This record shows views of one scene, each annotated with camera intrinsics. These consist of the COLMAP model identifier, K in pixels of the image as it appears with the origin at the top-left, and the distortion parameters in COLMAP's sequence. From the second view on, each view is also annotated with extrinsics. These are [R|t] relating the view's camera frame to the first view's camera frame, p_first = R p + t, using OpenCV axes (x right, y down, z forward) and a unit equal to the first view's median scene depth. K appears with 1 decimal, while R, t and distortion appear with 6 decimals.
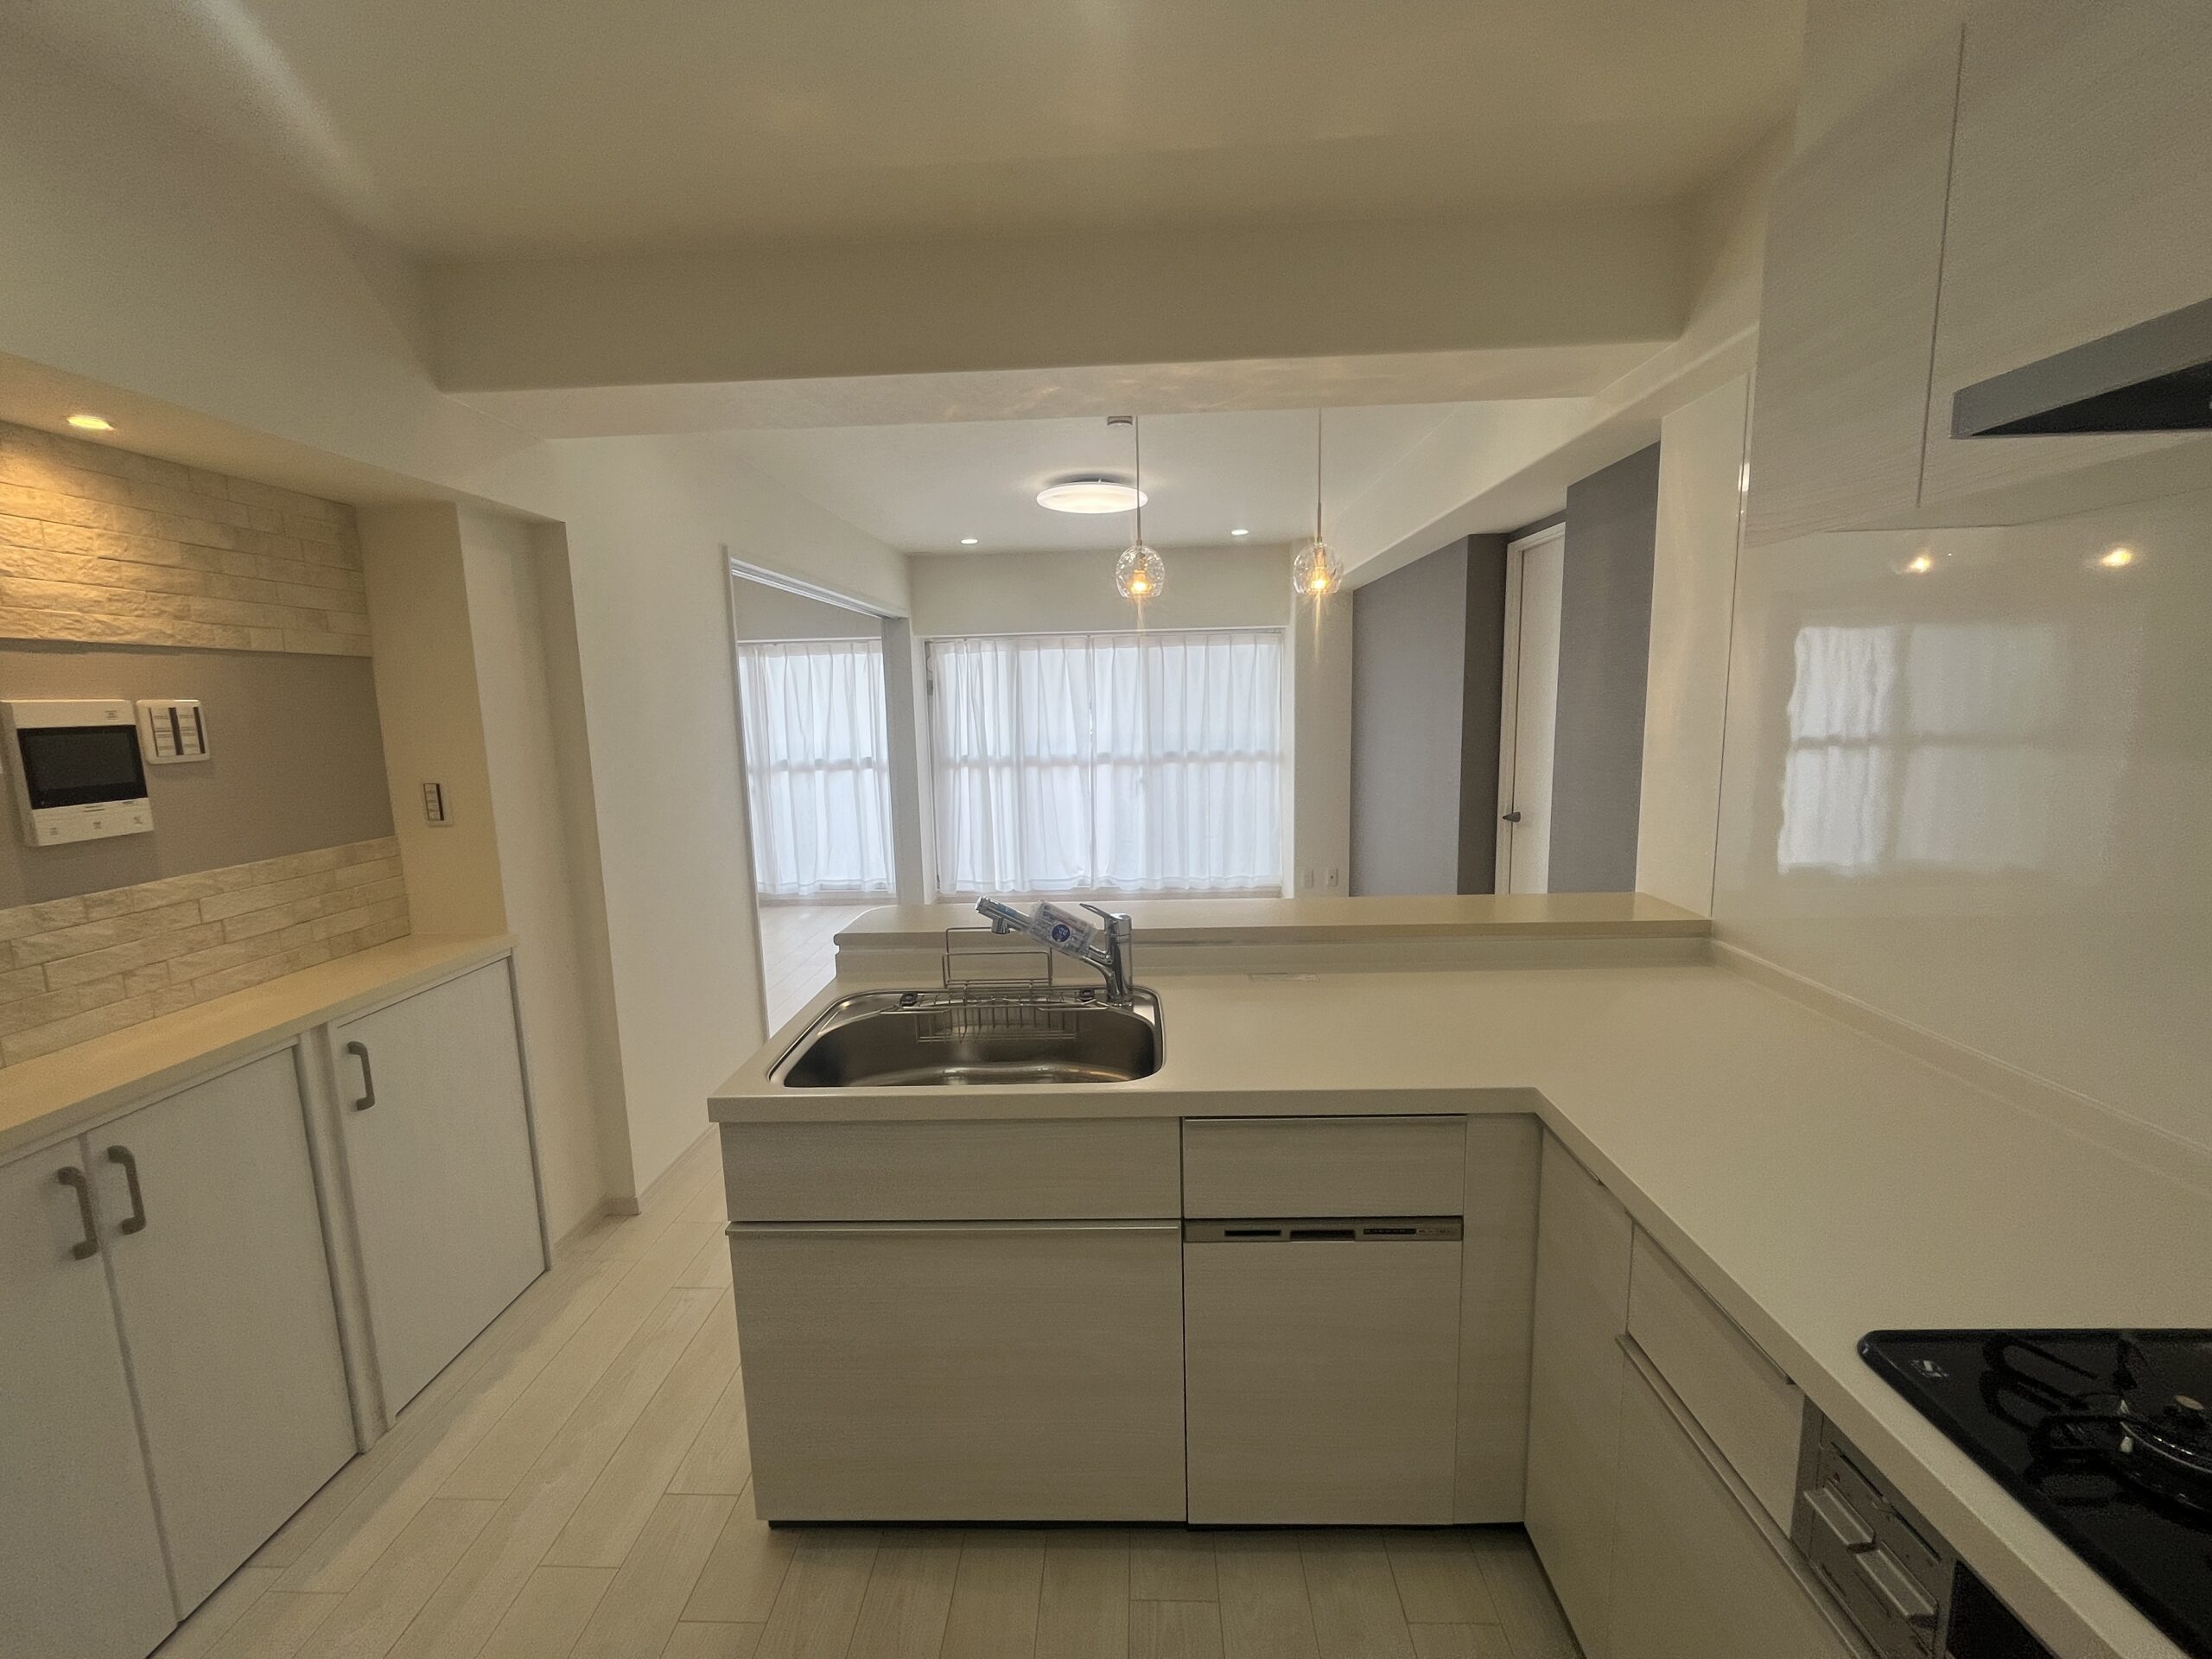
lens RADIAL K [[906.6, 0, 1101.7], [0, 906.6, 825.9], [0, 0, 1]] dist [-0.001571, -0.000232]
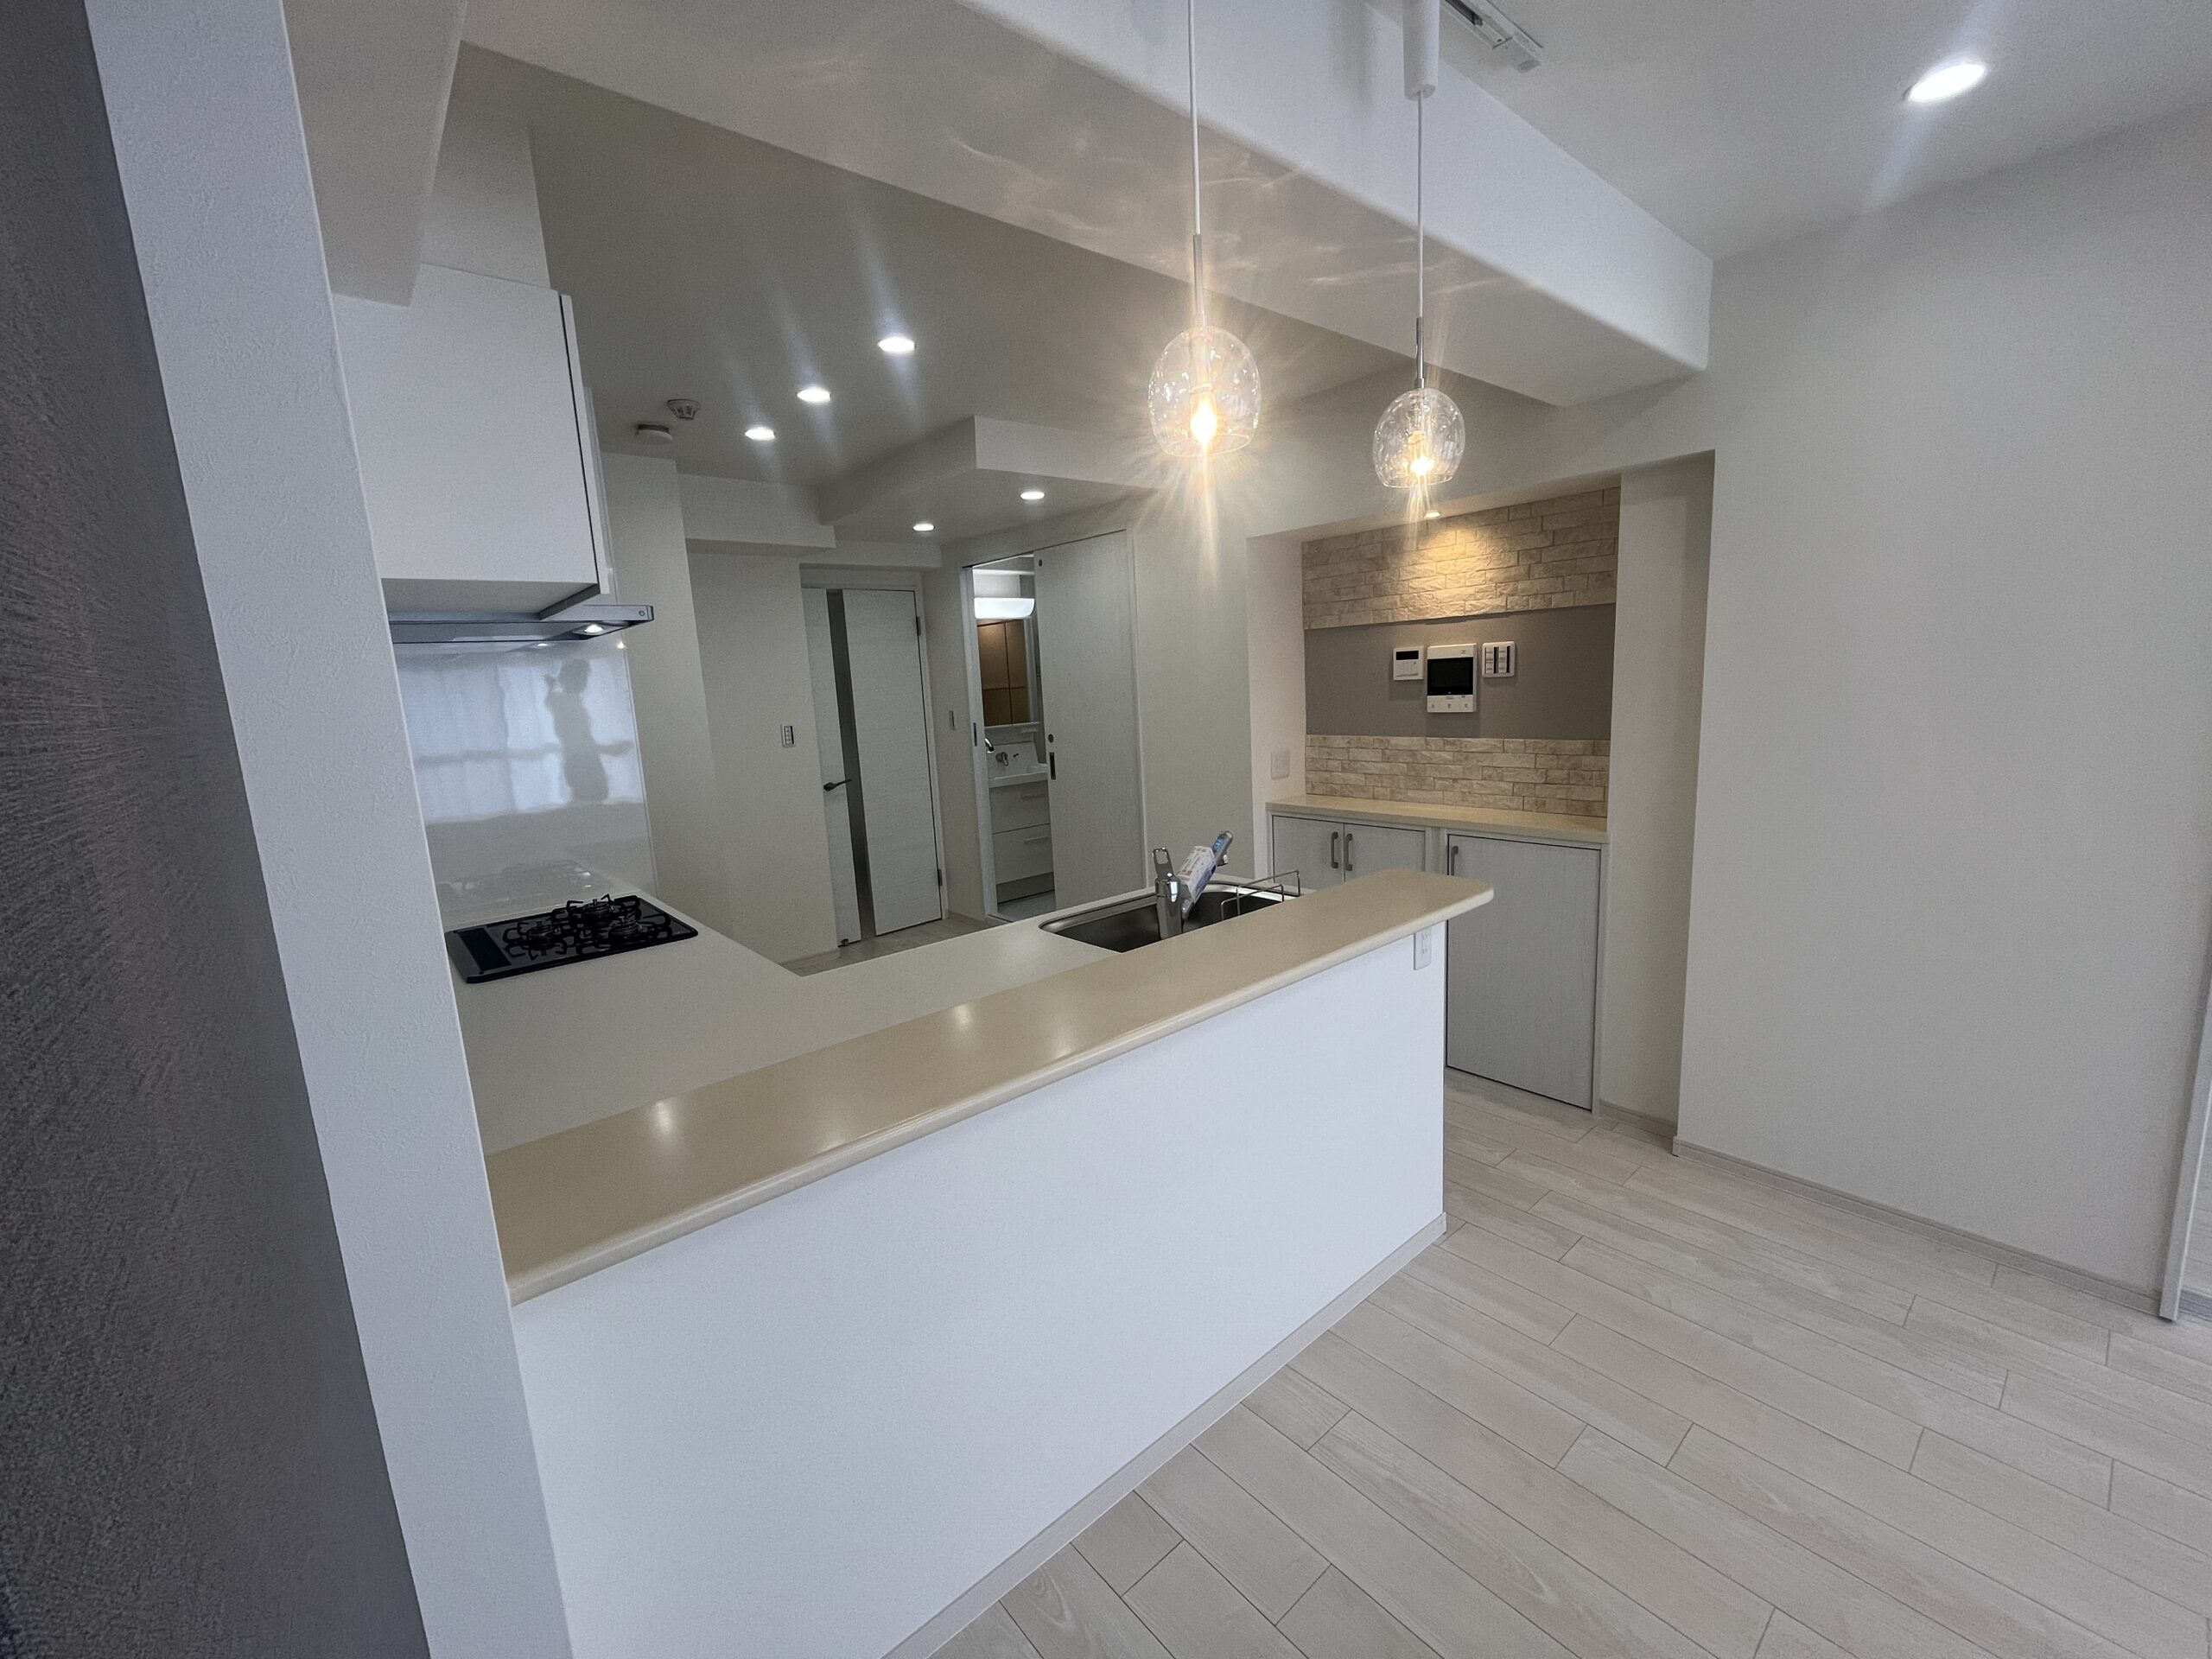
lens RADIAL K [[906.6, 0, 1101.7], [0, 906.6, 825.9], [0, 0, 1]] dist [-0.001571, -0.000232]
pose [[-0.734812, 0.174951, -0.655320, 0.821505], [-0.024537, 0.958673, 0.283451, -0.281687], [0.677827, 0.224363, -0.700151, 1.809227]]
